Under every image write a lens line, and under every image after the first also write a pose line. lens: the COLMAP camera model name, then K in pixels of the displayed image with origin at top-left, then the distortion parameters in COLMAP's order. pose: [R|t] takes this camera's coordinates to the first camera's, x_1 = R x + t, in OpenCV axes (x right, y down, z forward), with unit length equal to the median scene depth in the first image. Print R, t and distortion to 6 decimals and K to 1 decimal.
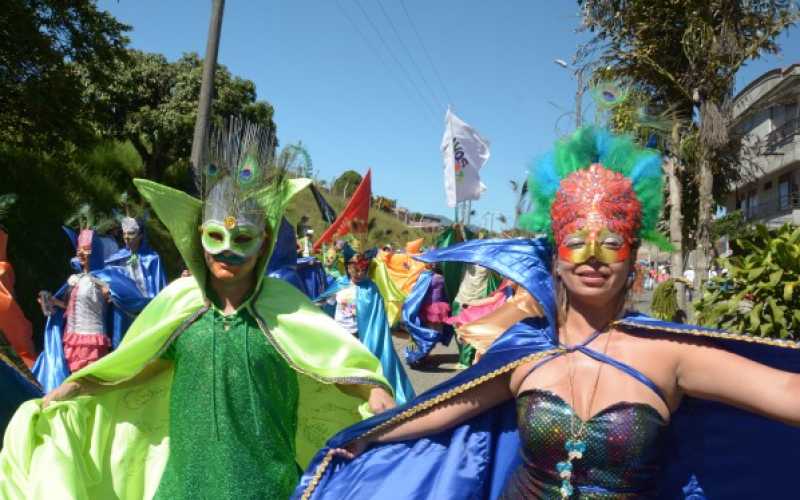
lens RADIAL K [[625.8, 0, 400.0], [0, 625.8, 250.0], [0, 0, 1]] dist [-0.162961, 0.113806]
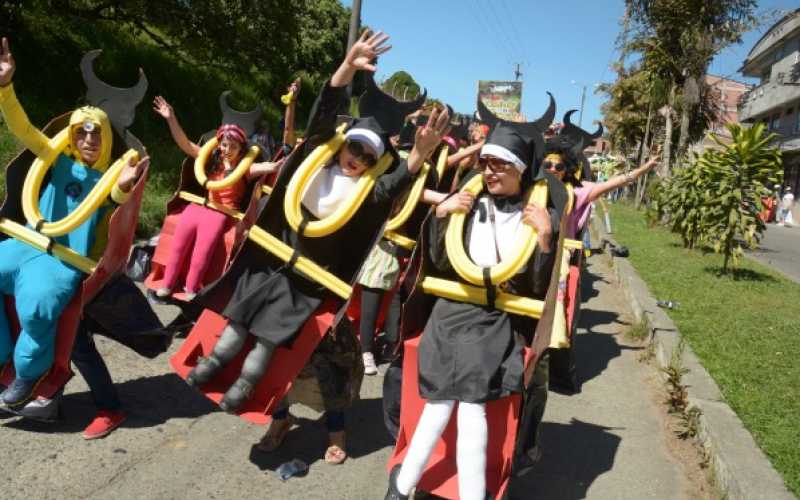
lens RADIAL K [[625.8, 0, 400.0], [0, 625.8, 250.0], [0, 0, 1]] dist [-0.162961, 0.113806]
pose [[0.997504, 0.049704, -0.050145, -0.182205], [-0.041008, 0.986006, 0.161587, -0.002949], [0.057475, -0.159127, 0.985584, -0.729009]]
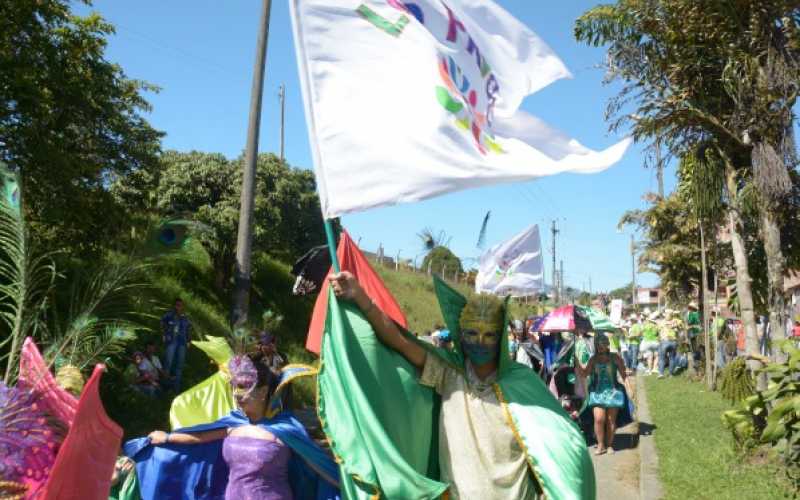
lens RADIAL K [[625.8, 0, 400.0], [0, 625.8, 250.0], [0, 0, 1]] dist [-0.162961, 0.113806]
pose [[0.984846, -0.088394, -0.149212, 0.108683], [0.070199, 0.989909, -0.123093, -0.026497], [0.158587, 0.110753, 0.981114, 0.095051]]
